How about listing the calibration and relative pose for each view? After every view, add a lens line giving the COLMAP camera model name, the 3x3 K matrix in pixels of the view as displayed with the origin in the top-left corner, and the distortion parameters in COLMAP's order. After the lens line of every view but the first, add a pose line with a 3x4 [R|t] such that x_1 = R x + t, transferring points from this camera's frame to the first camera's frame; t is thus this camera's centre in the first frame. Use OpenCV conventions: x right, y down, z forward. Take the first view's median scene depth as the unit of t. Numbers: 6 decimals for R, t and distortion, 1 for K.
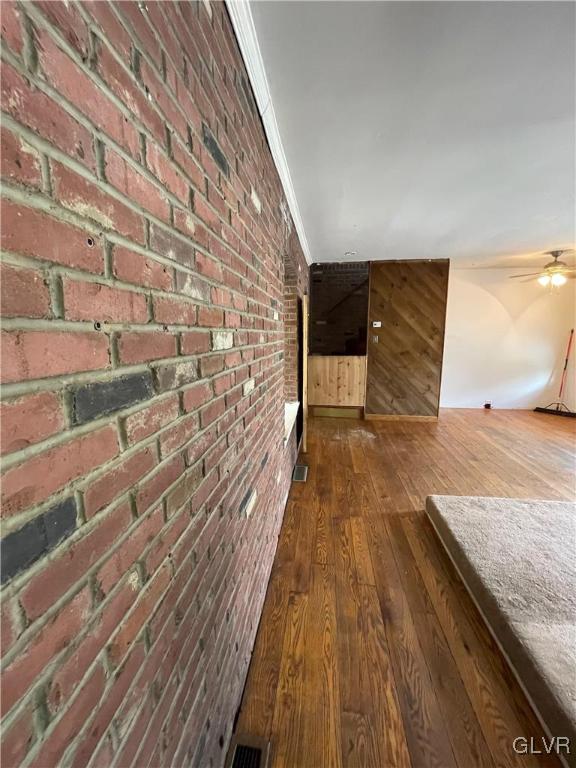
lens RADIAL K [[311.9, 0, 287.2], [0, 311.9, 383.7], [0, 0, 1]] dist [-0.006695, 0.000126]
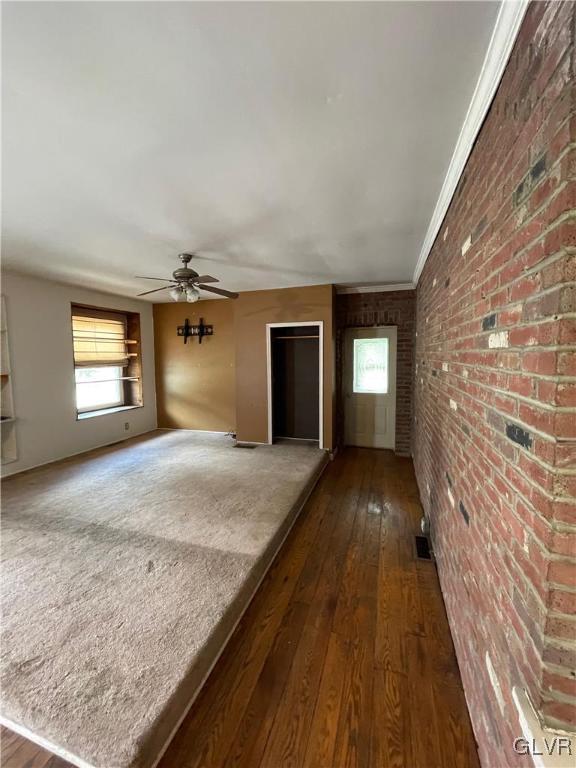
lens RADIAL K [[311.9, 0, 285.2], [0, 311.9, 381.9], [0, 0, 1]] dist [-0.006695, 0.000126]
pose [[-0.981837, 0.000887, 0.189723, 0.255590], [0.046626, 0.970449, 0.236758, -0.333597], [-0.183906, 0.241303, -0.952865, 1.835264]]
